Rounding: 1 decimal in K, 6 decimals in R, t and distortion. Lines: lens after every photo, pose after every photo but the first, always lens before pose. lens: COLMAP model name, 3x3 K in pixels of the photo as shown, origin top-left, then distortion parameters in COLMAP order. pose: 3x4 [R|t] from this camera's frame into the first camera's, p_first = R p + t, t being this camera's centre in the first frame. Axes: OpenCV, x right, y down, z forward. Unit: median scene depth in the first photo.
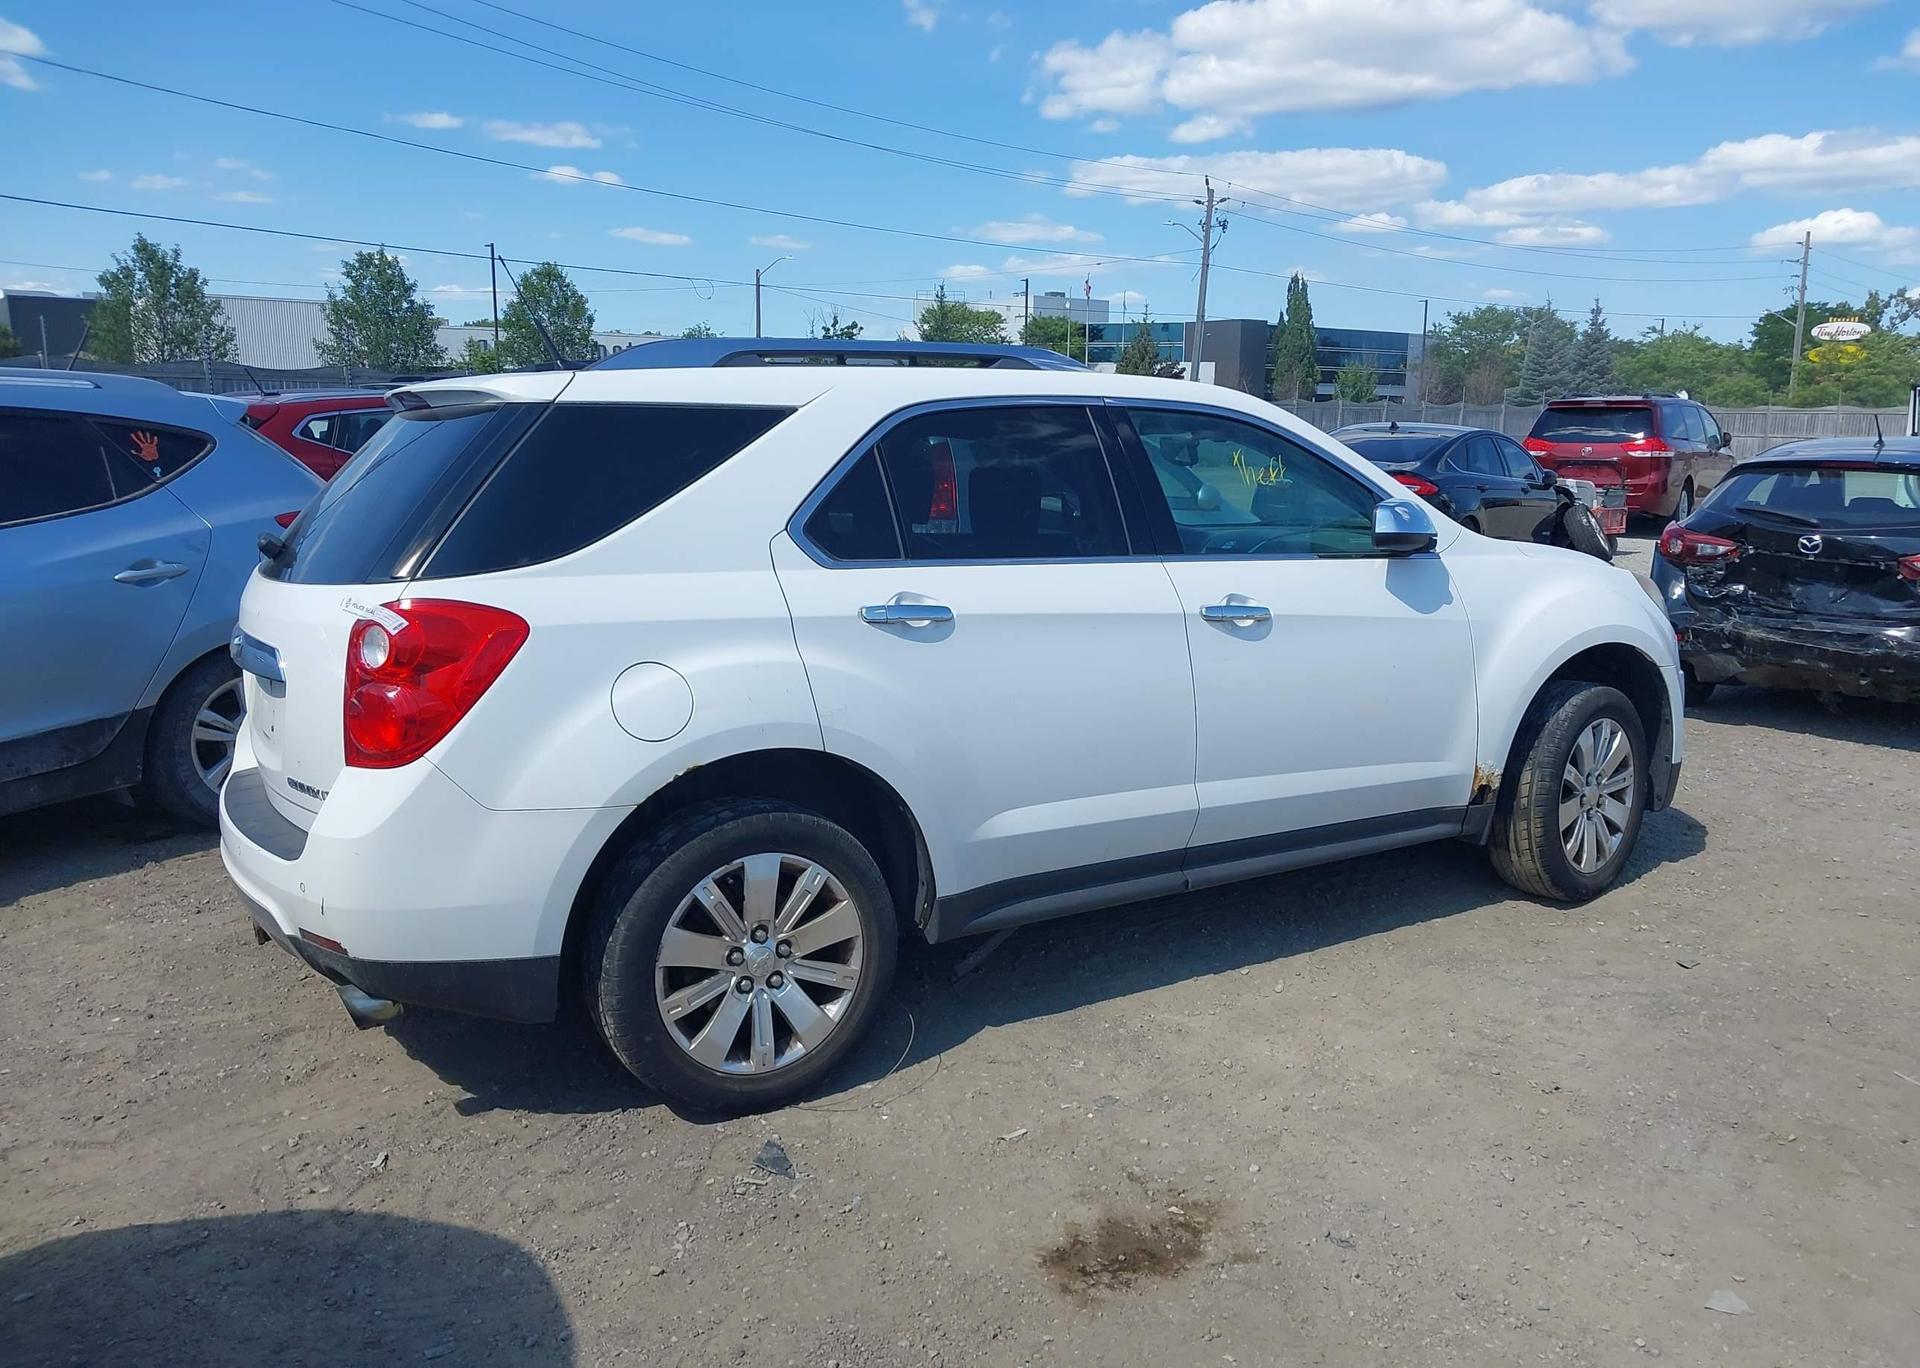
lens RADIAL K [[1642.5, 0, 958.5], [0, 1642.5, 667.9], [0, 0, 1]] dist [0.008881, -0.005099]
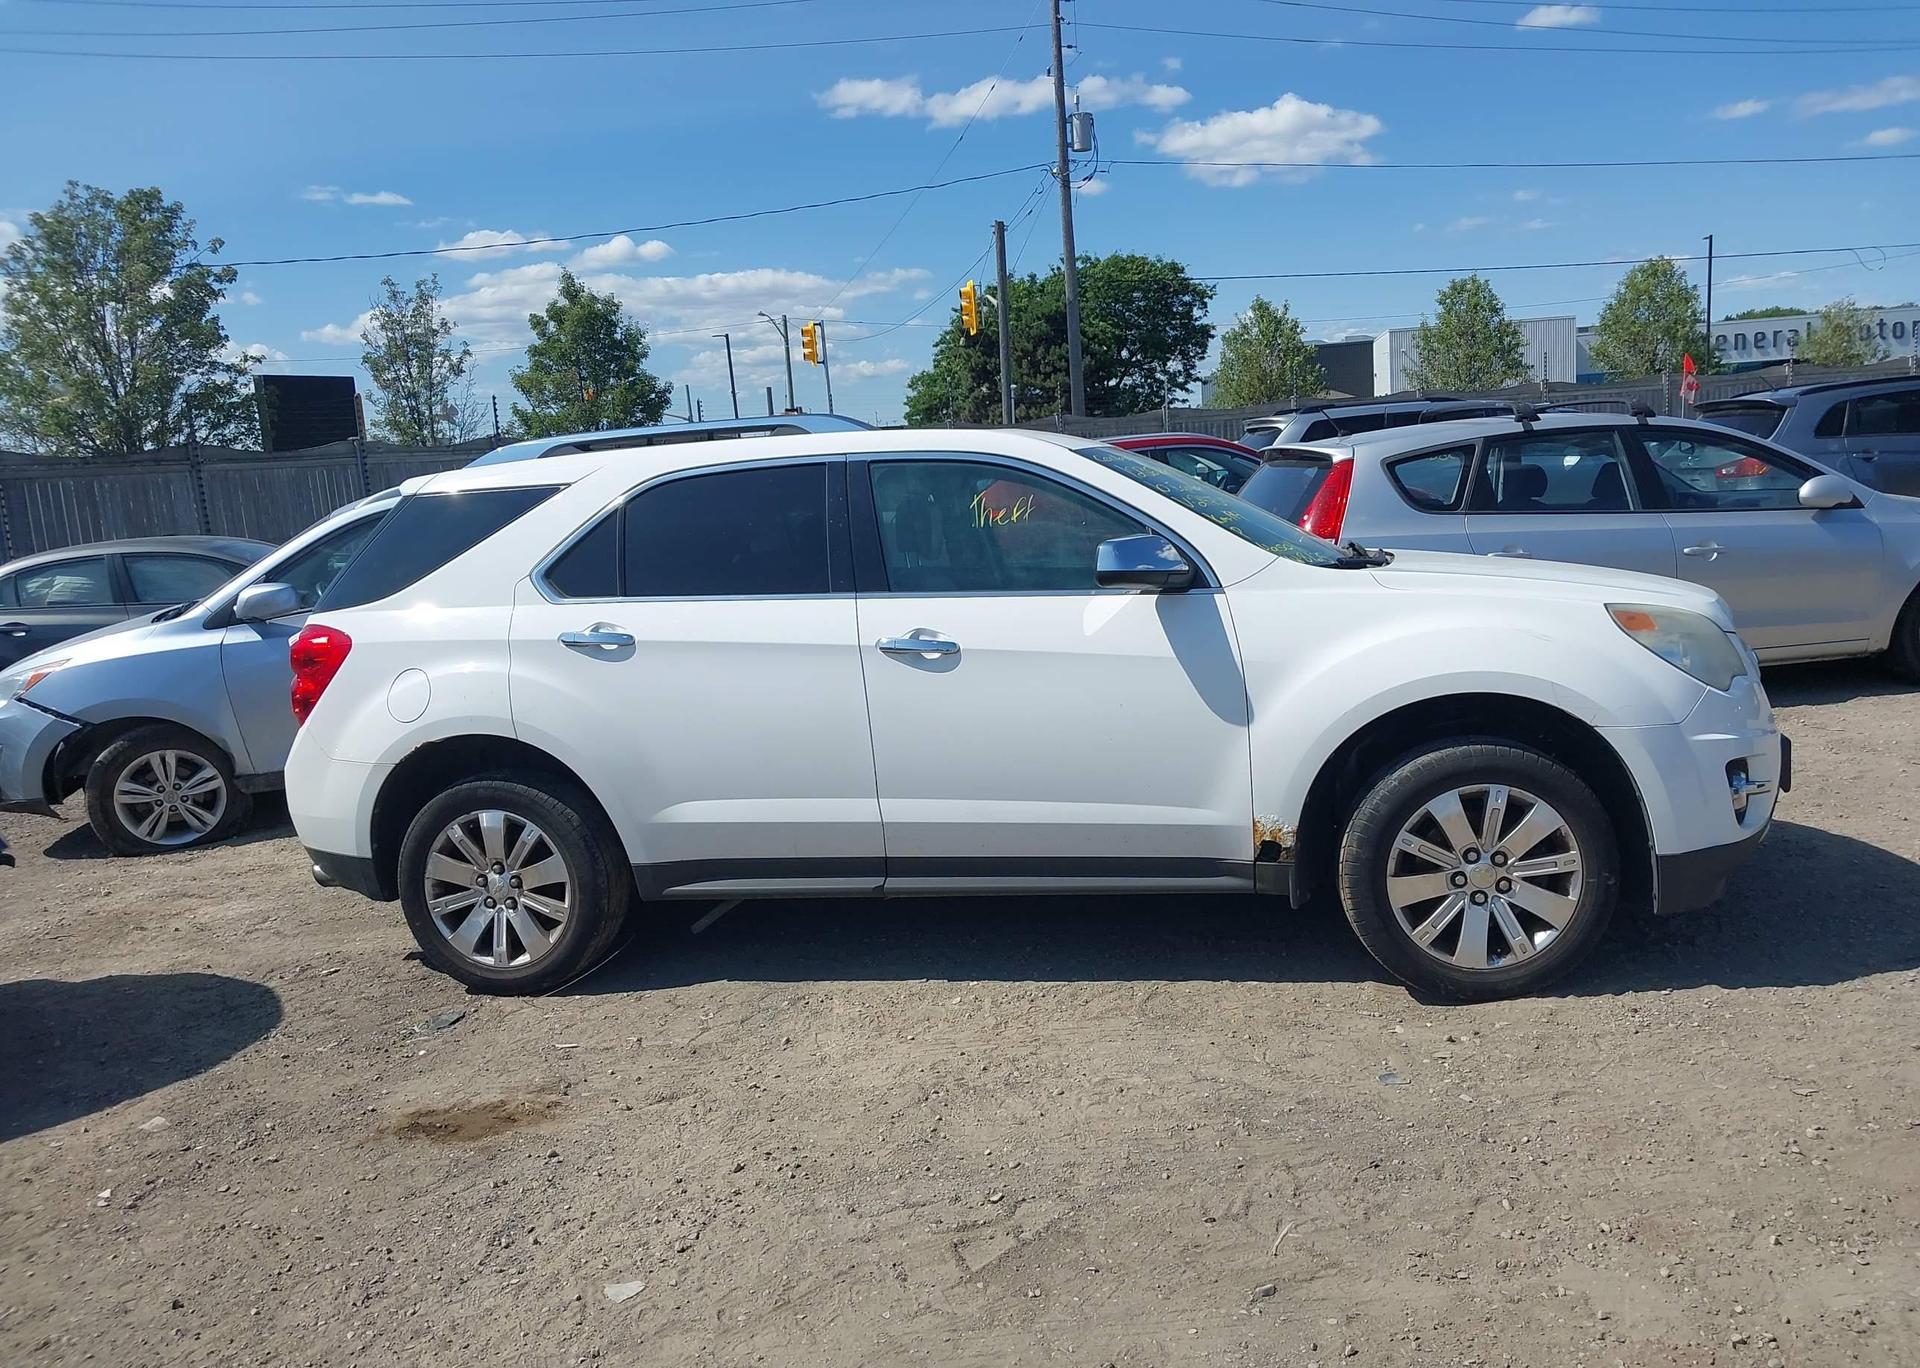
lens RADIAL K [[1600.2, 0, 960.0], [0, 1600.2, 684.0], [0, 0, 1]] dist [0.021694, -0.009354]
pose [[0.681411, 0.045140, -0.730508, 0.891383], [-0.038315, 0.998928, 0.025987, -0.034475], [0.730898, 0.010281, 0.682410, 0.280841]]
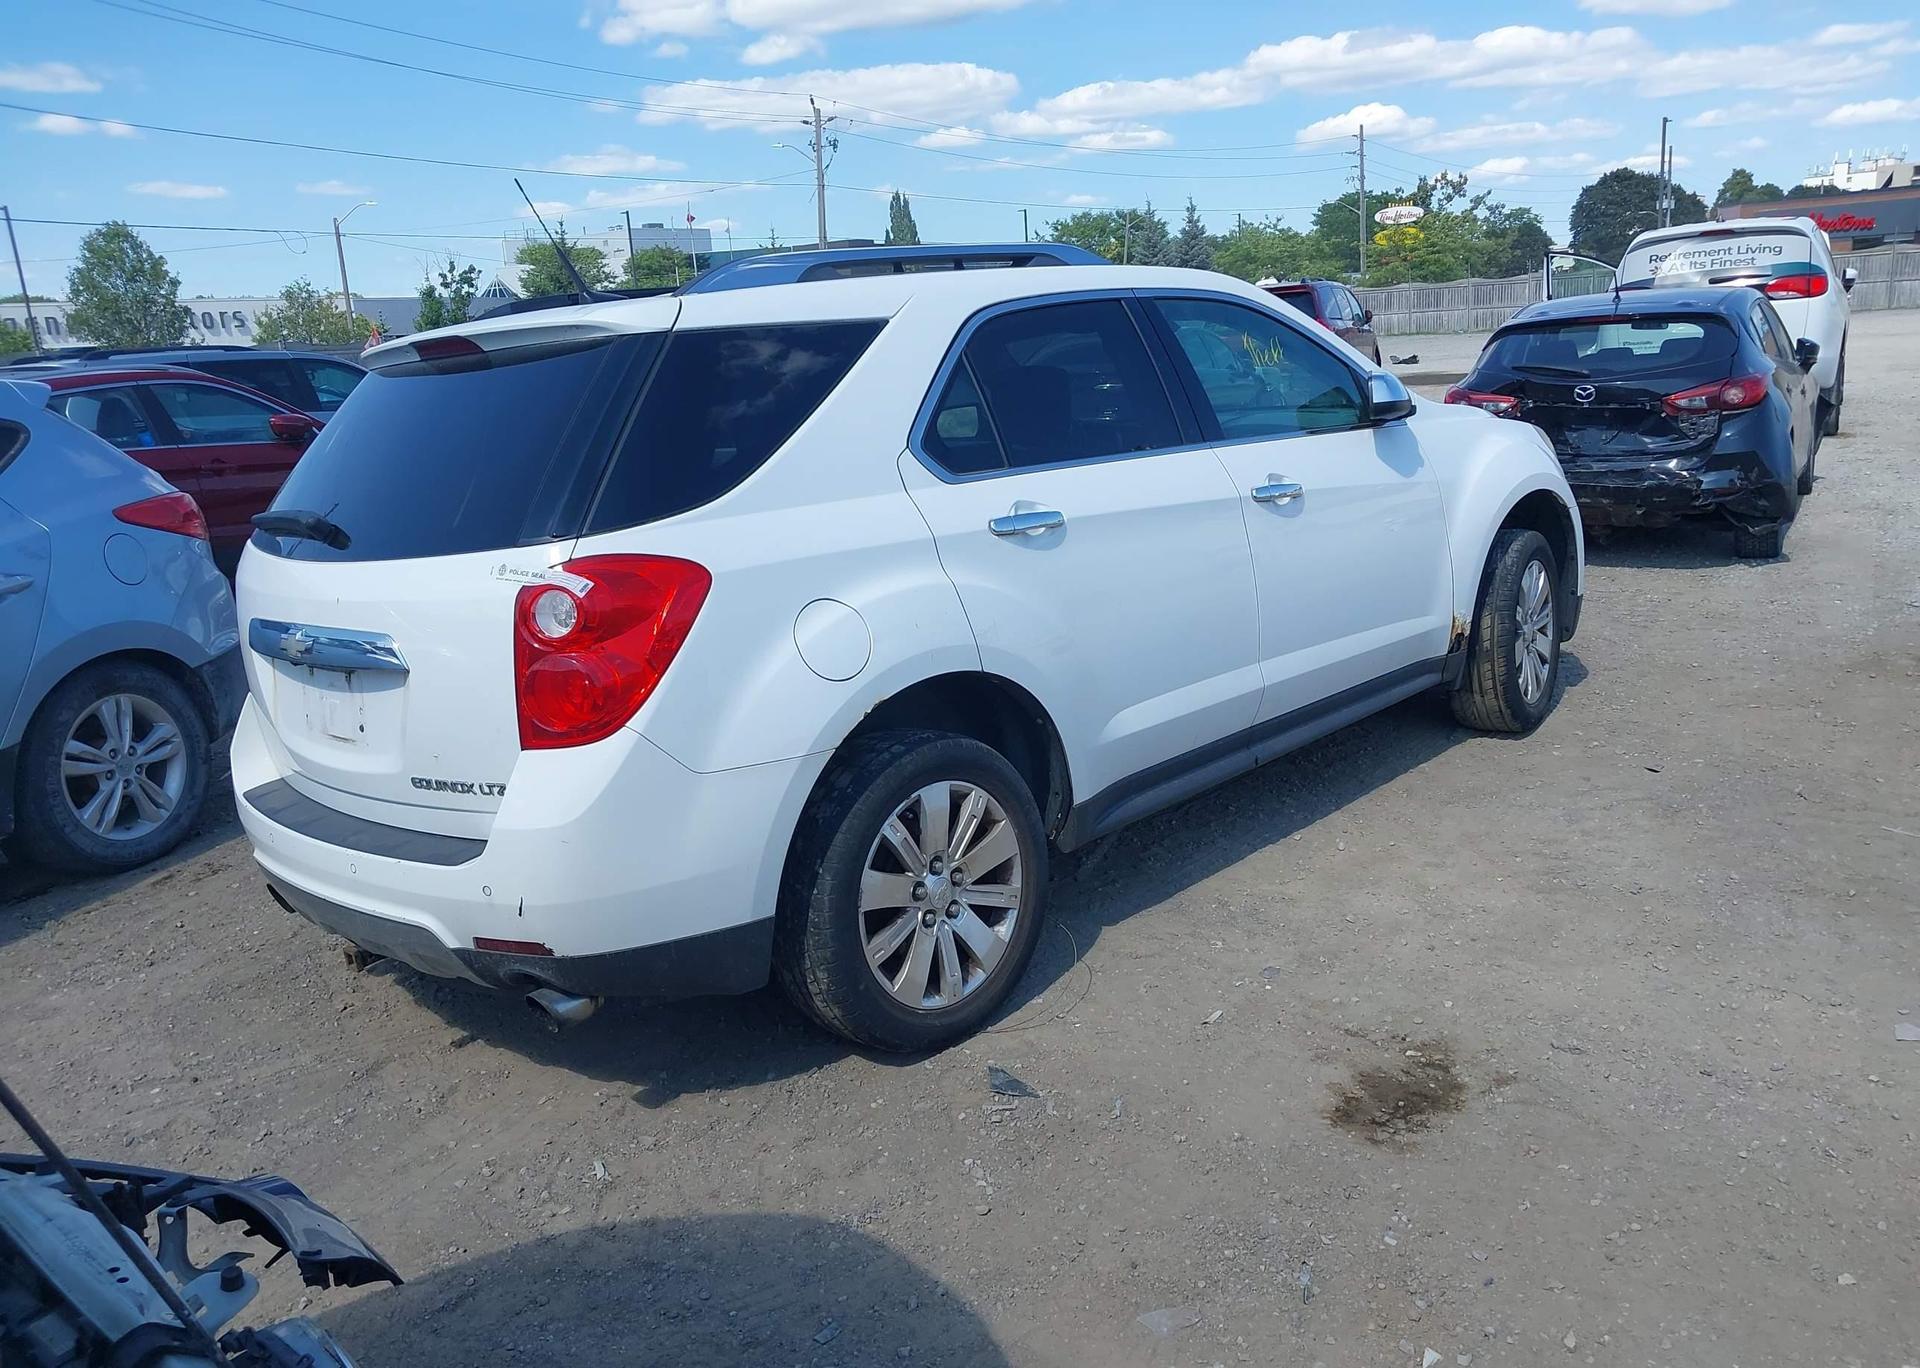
lens RADIAL K [[1639.7, 0, 960.0], [0, 1639.7, 684.0], [0, 0, 1]] dist [0.010342, 0.000126]
pose [[0.957879, -0.132639, 0.254707, -0.268954], [0.119993, 0.990669, 0.064631, -0.004380], [-0.260903, -0.031346, 0.964856, 0.050364]]
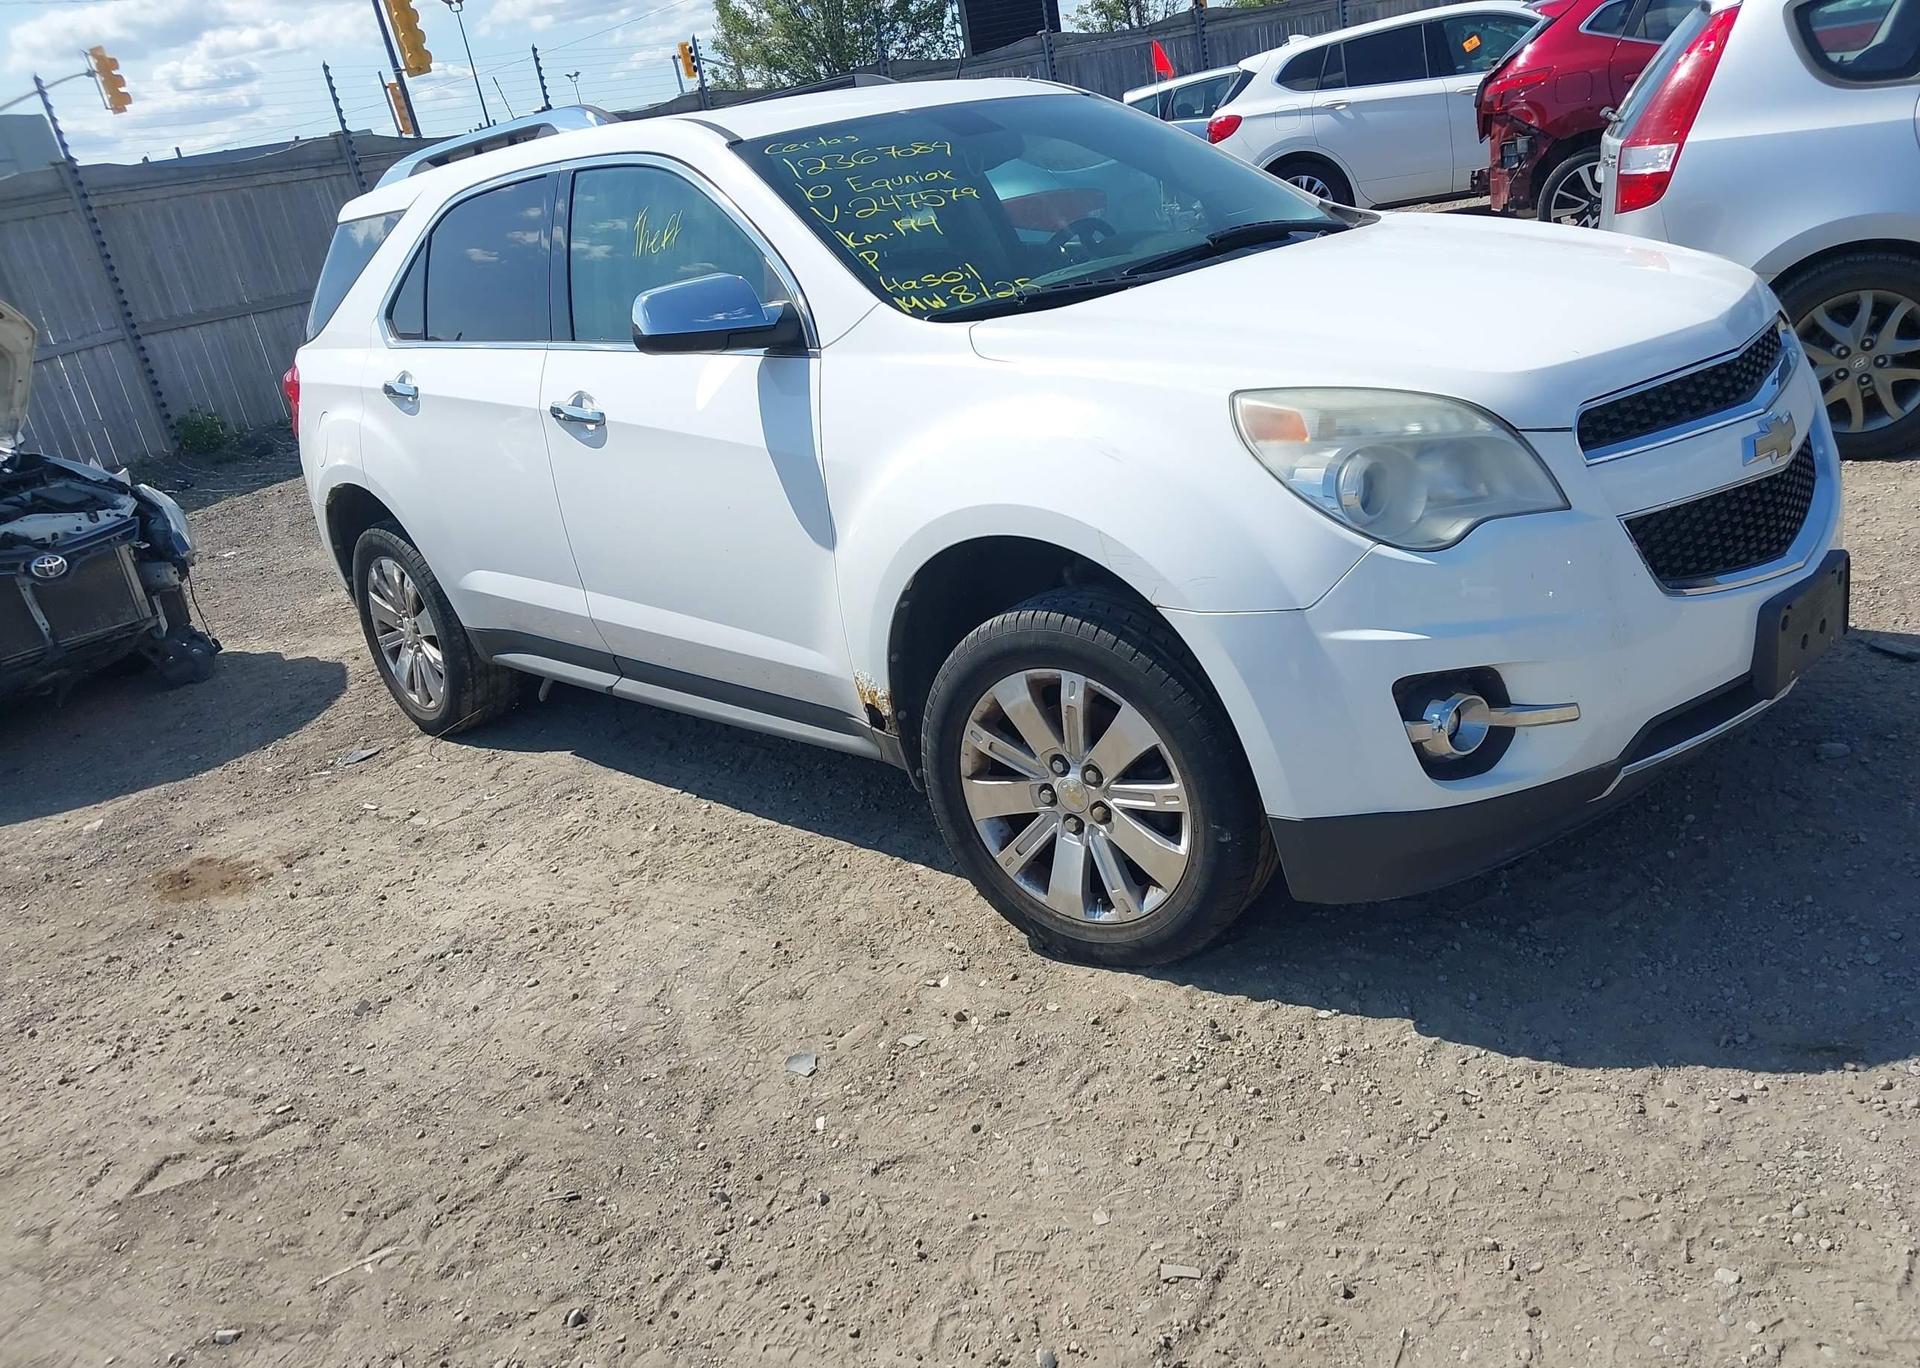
lens RADIAL K [[1581.1, 0, 948.4], [0, 1581.1, 707.2], [0, 0, 1]] dist [0.019542, -0.004060]
pose [[0.169366, 0.304172, -0.937441, 0.986319], [0.022371, 0.949750, 0.312208, -0.136909], [0.985299, -0.073849, 0.154050, 0.978701]]
